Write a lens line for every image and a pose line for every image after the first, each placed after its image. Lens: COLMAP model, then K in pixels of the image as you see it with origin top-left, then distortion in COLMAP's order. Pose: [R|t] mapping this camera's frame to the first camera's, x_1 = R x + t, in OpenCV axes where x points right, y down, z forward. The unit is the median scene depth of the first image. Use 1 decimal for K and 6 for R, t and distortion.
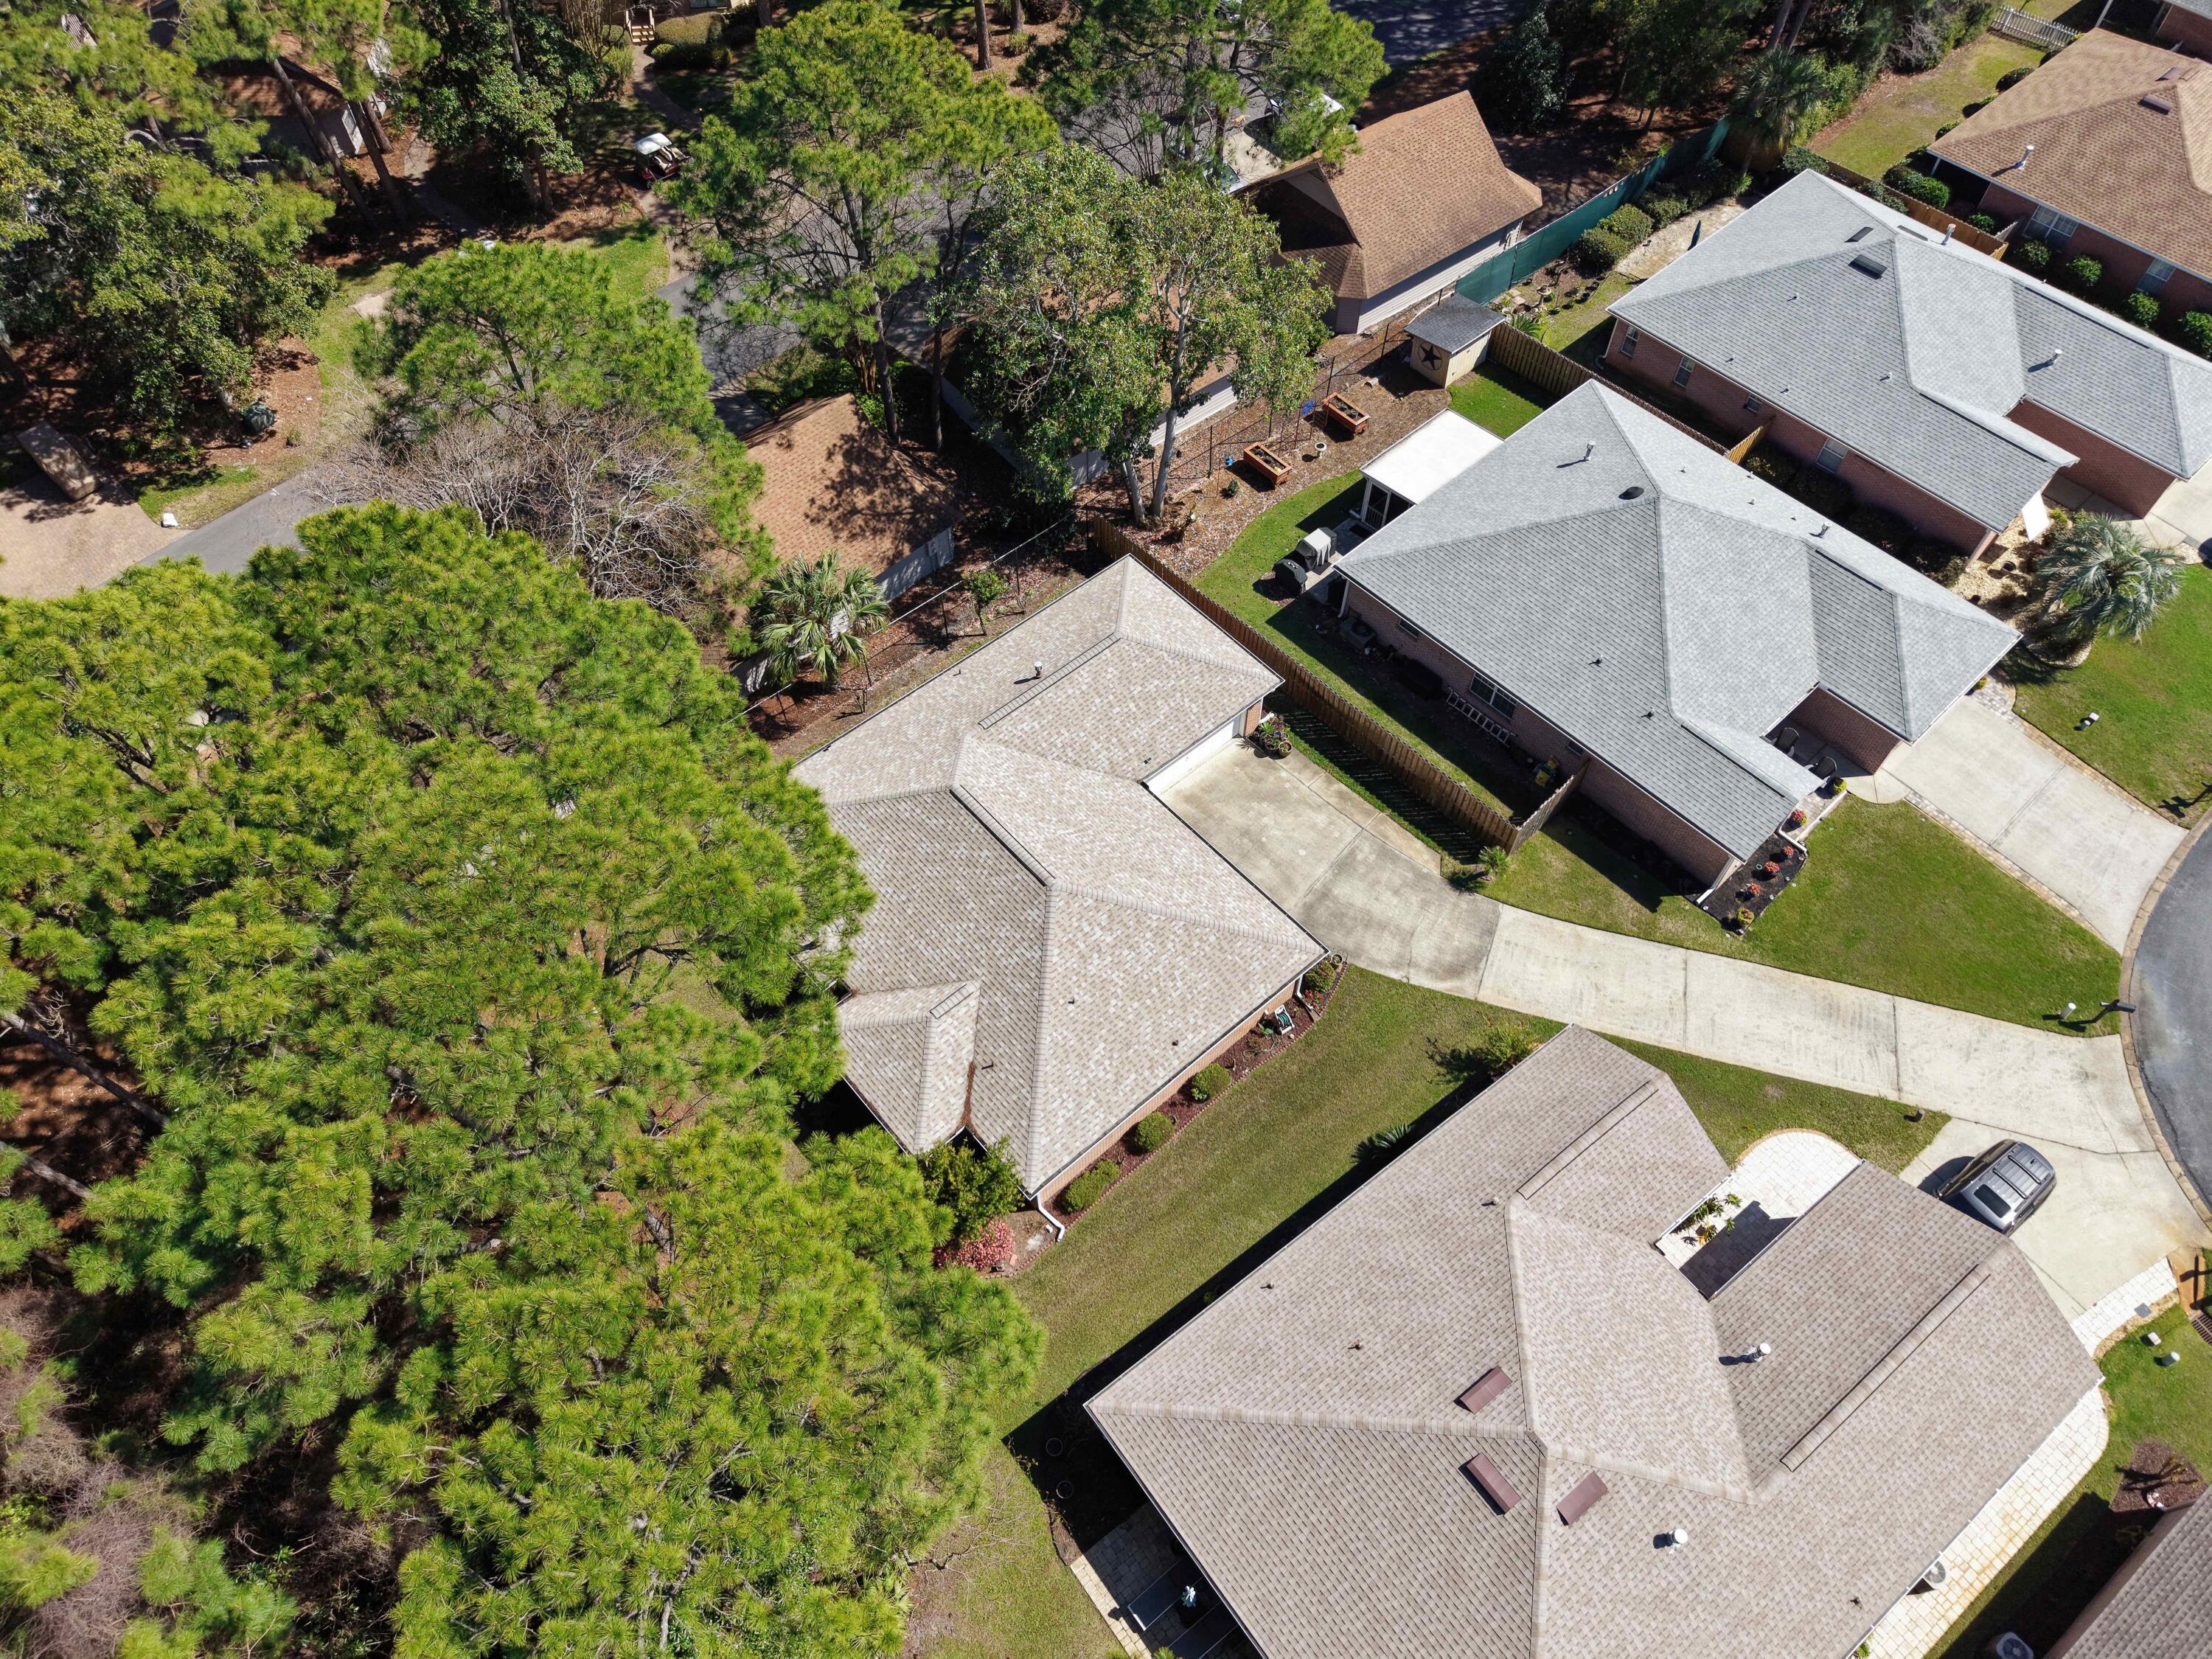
lens RADIAL K [[1488.7, 0, 1101.7], [0, 1488.7, 827.6], [0, 0, 1]] dist [0.058401, -0.059959]
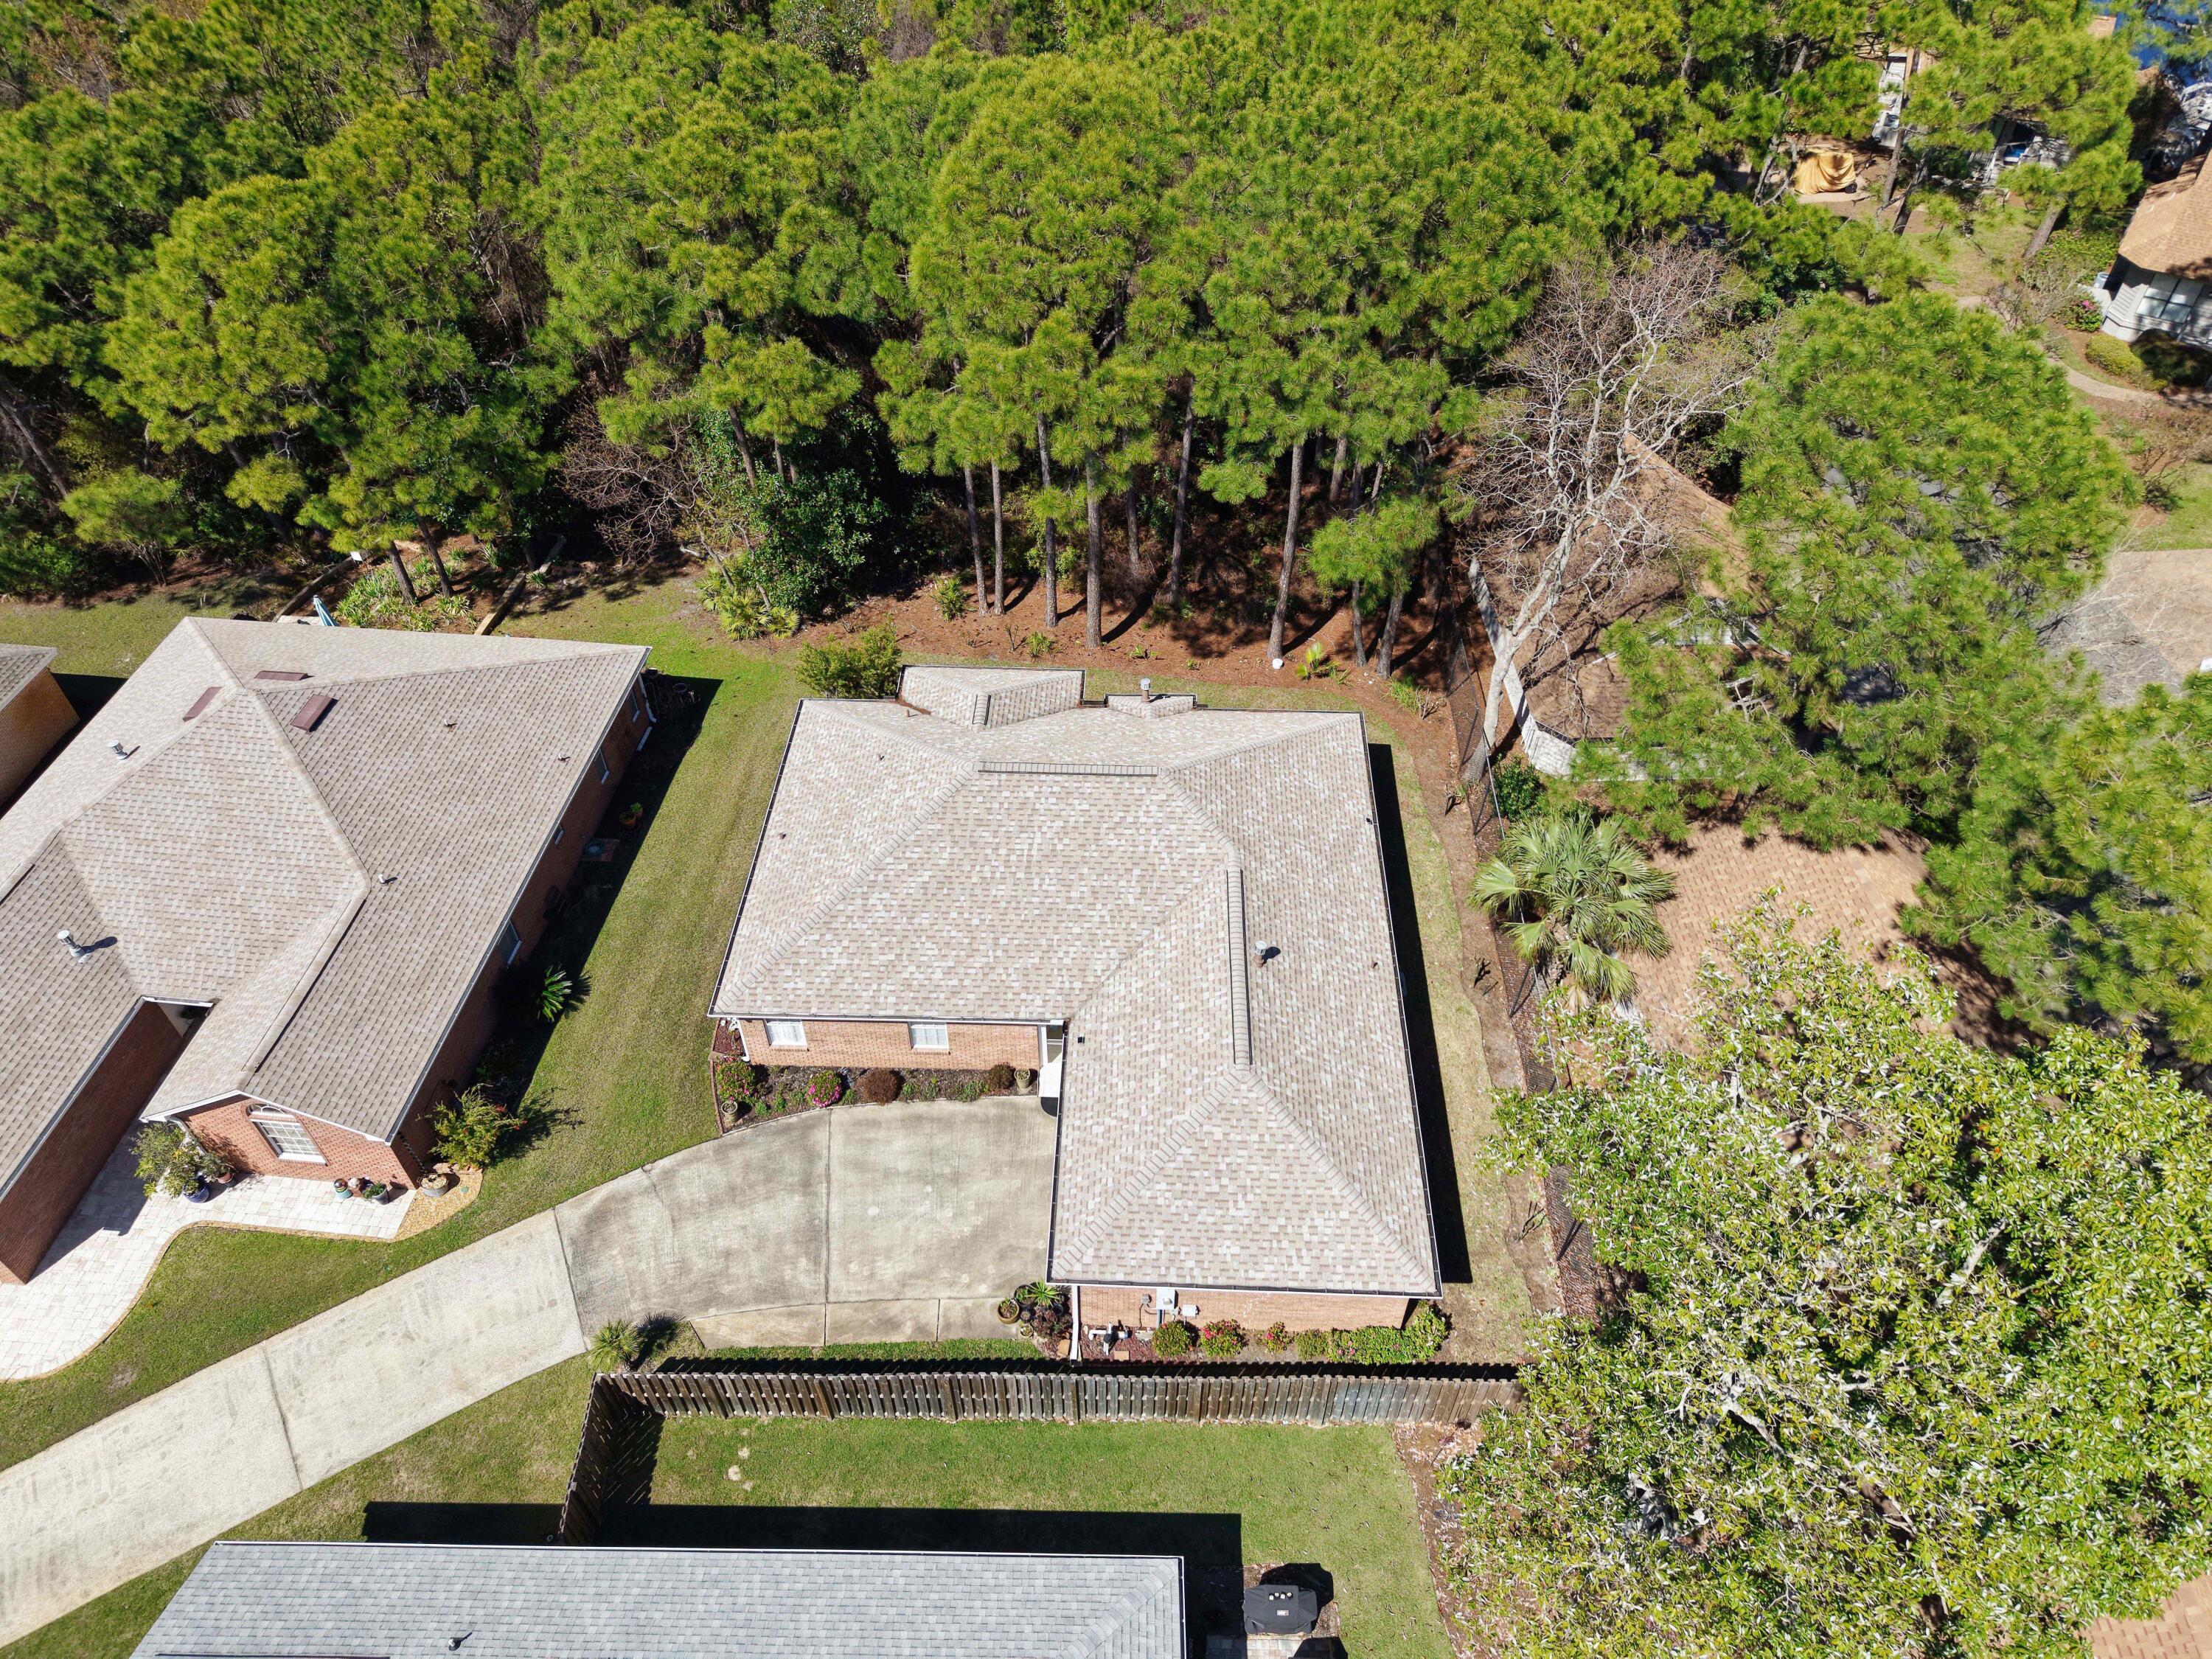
lens RADIAL K [[1497.5, 0, 1106.0], [0, 1497.5, 829.5], [0, 0, 1]] dist [0.024359, -0.005354]
pose [[-0.685016, 0.518759, -0.511510, 0.316589], [-0.597462, 0.001747, 0.801895, -0.589587], [0.416884, 0.854919, 0.308742, 0.660686]]
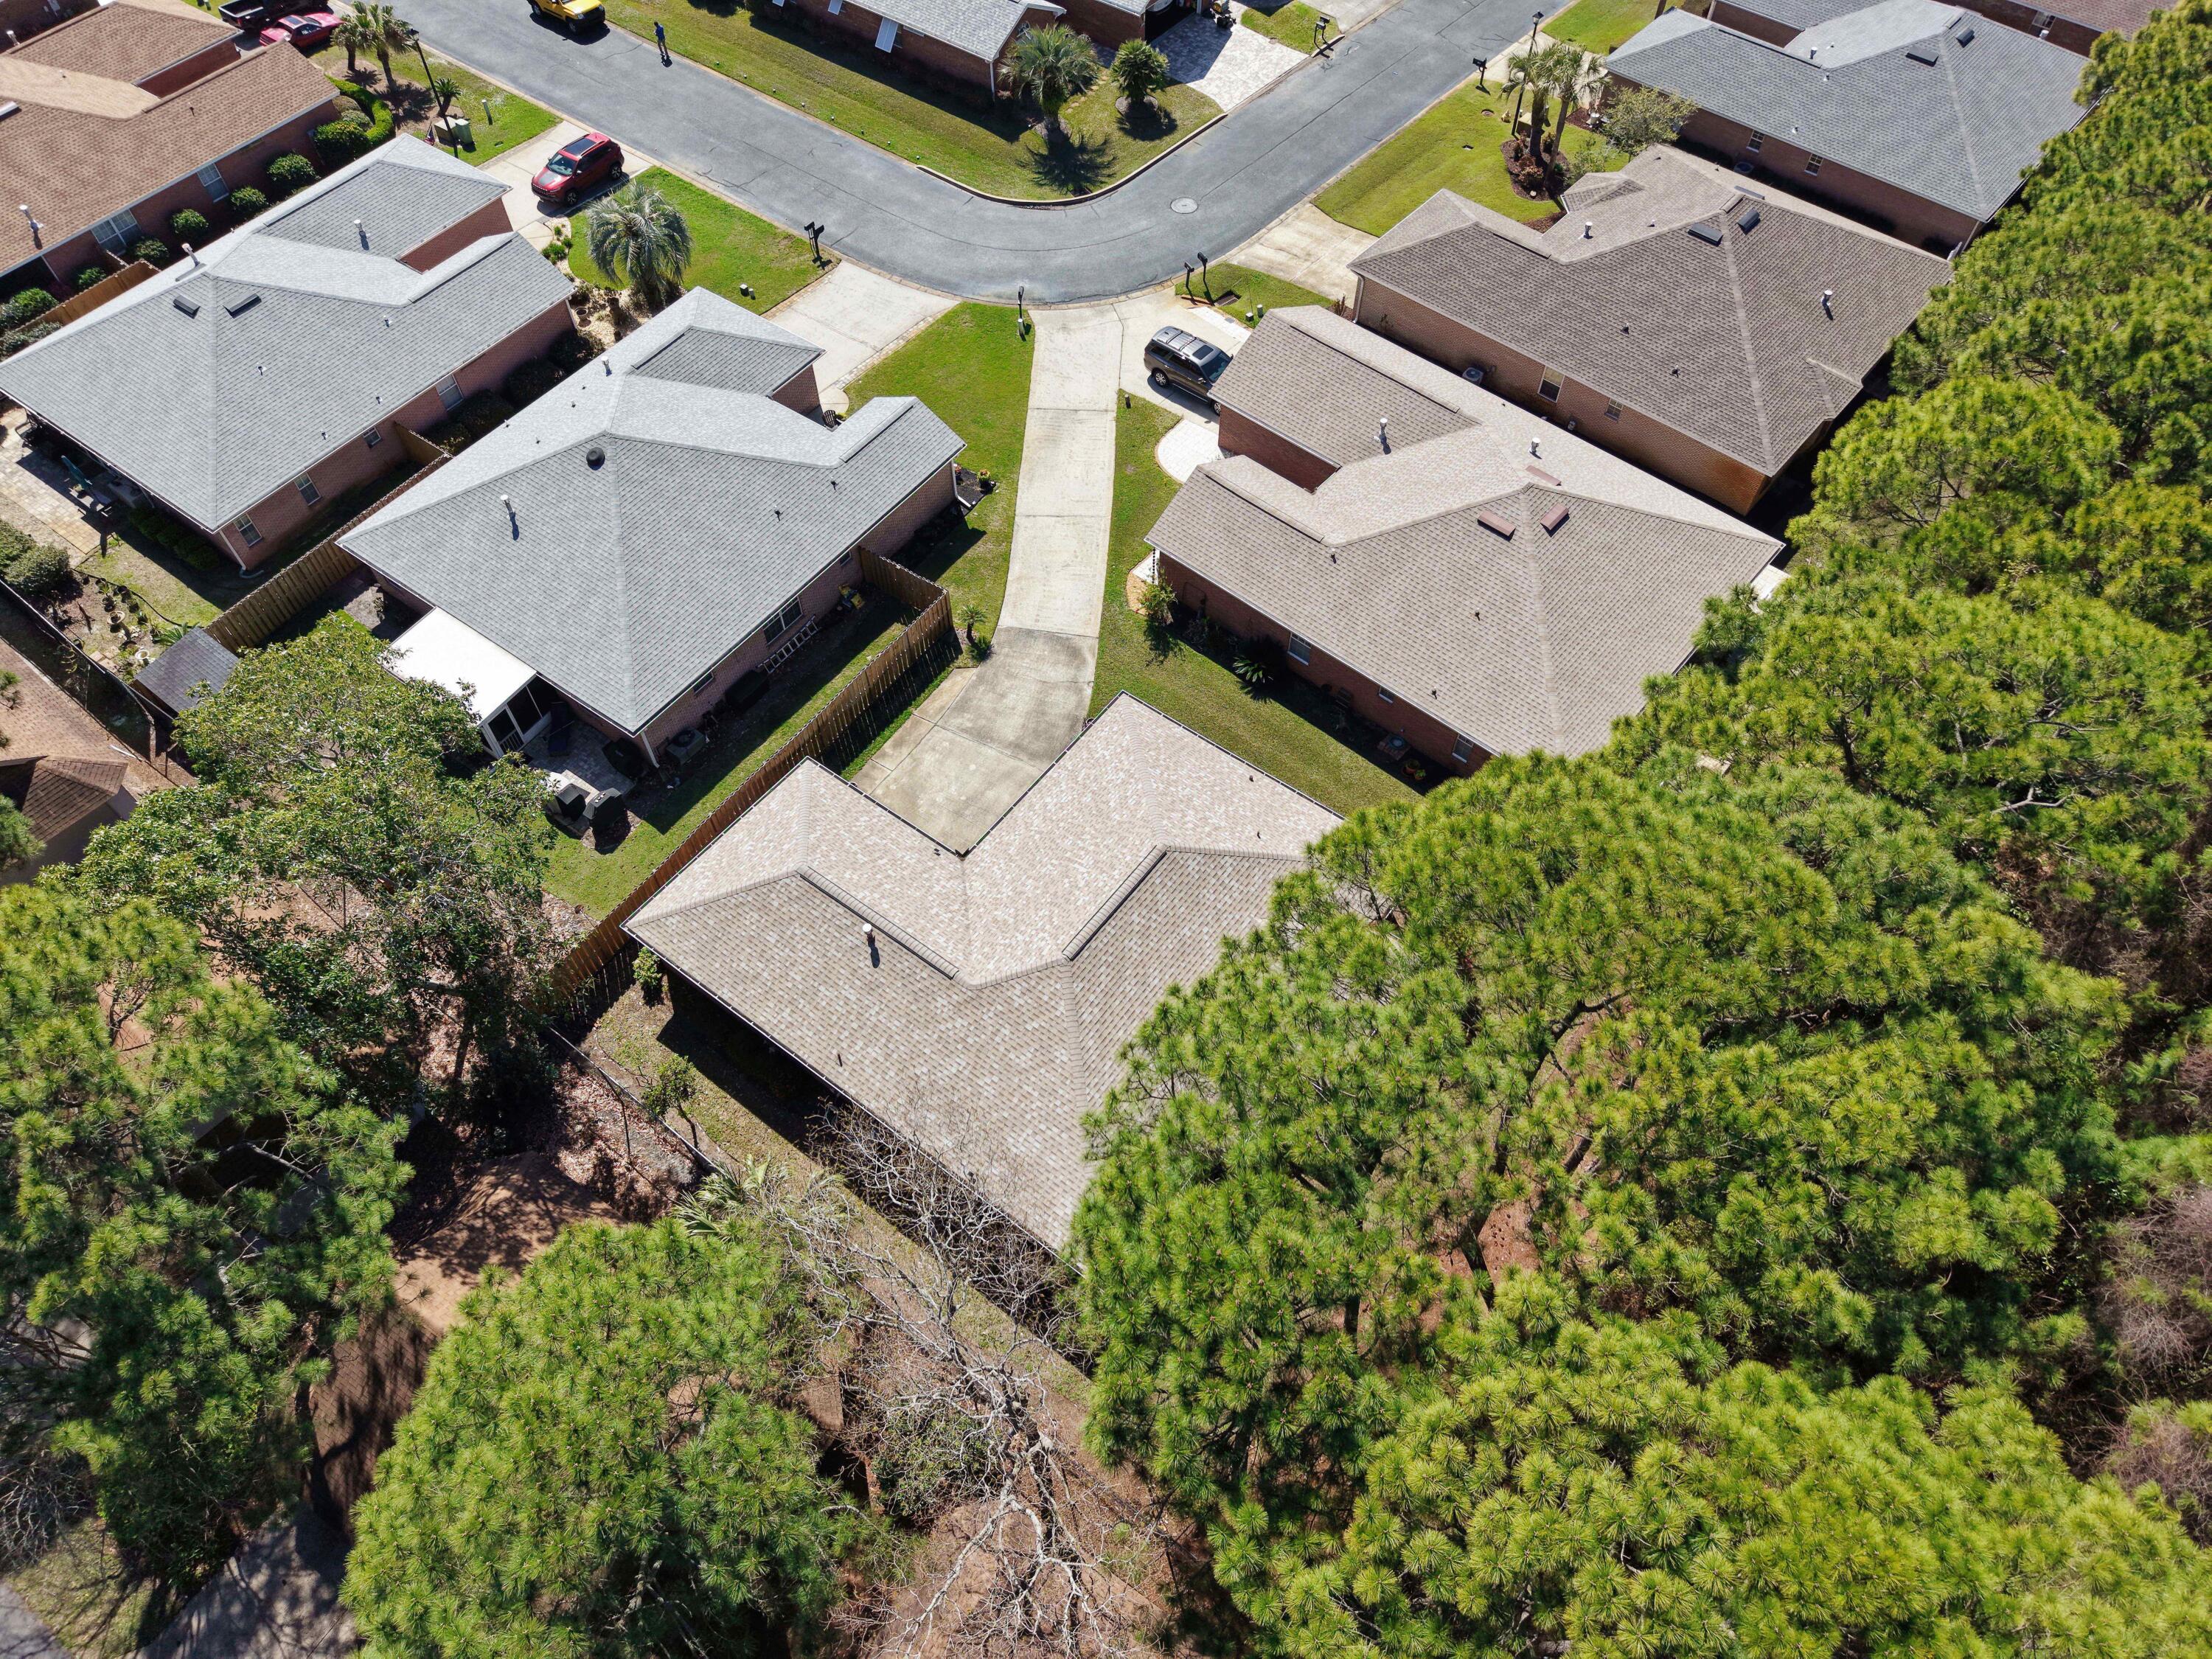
lens RADIAL K [[1488.7, 0, 1101.7], [0, 1488.7, 827.6], [0, 0, 1]] dist [0.058401, -0.059959]
pose [[-0.204845, -0.806800, 0.554177, -0.475539], [0.809379, 0.178757, 0.559421, -0.466445], [-0.550404, 0.563134, 0.616390, 0.329027]]
